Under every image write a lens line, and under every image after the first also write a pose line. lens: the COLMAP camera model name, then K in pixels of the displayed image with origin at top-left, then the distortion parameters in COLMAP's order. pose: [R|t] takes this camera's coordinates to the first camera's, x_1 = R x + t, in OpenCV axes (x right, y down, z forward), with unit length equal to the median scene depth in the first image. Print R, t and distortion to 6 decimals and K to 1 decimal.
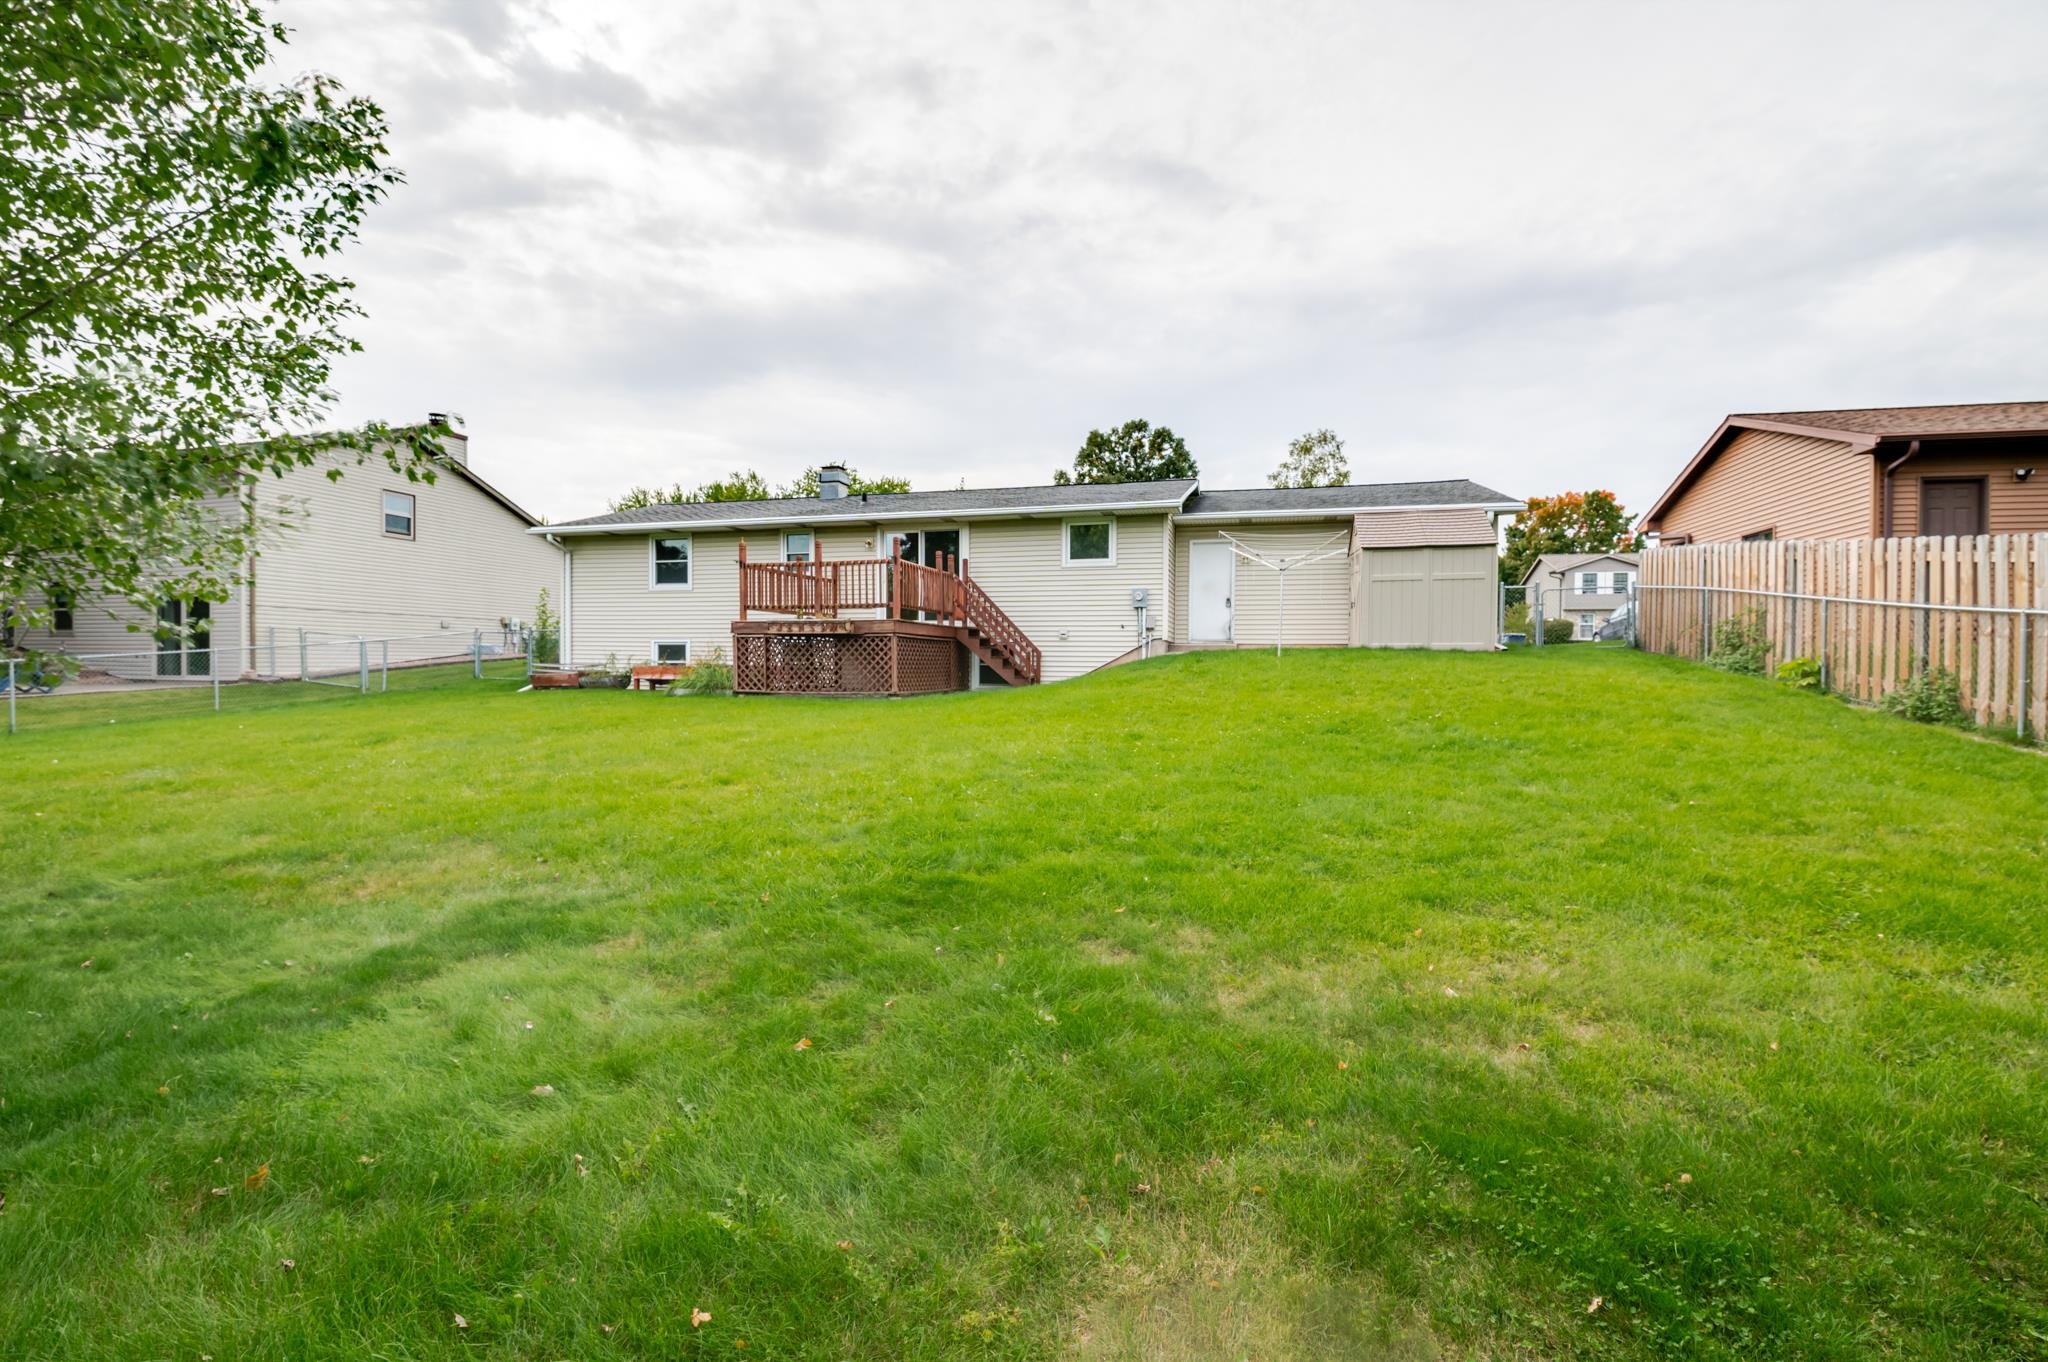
lens RADIAL K [[881.1, 0, 1028.3], [0, 881.1, 671.6], [0, 0, 1]] dist [-0.005808, -0.007724]
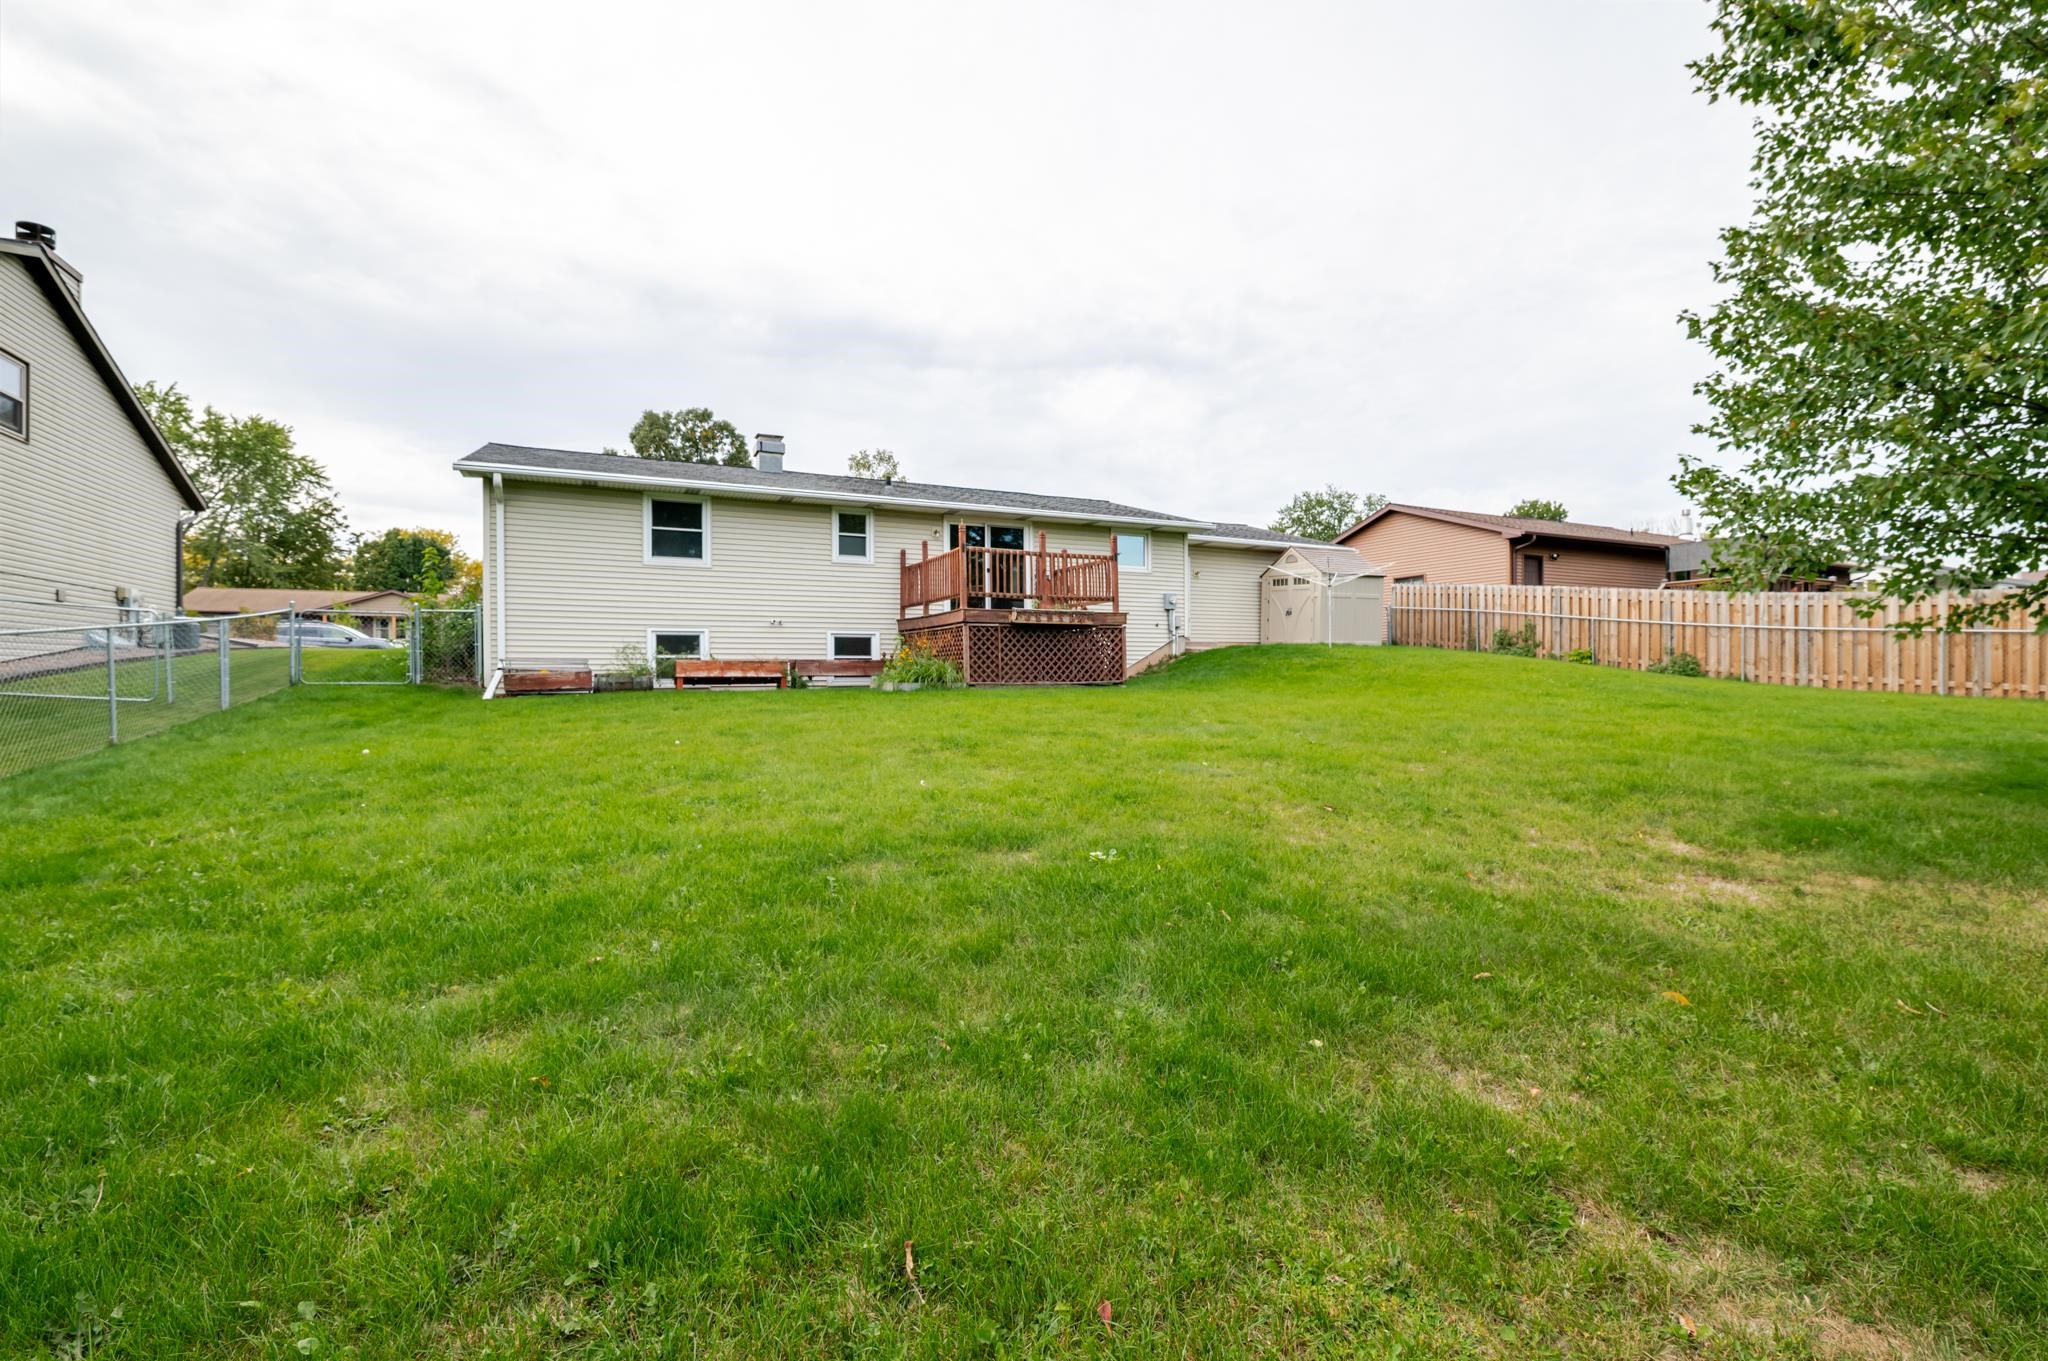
lens RADIAL K [[881.1, 0, 1025.9], [0, 881.1, 677.2], [0, 0, 1]] dist [-0.005808, -0.007724]
pose [[0.751074, -0.015111, 0.660045, -0.840077], [0.016182, 0.999859, 0.004477, 0.010966], [-0.660020, 0.007318, 0.751213, 0.238818]]
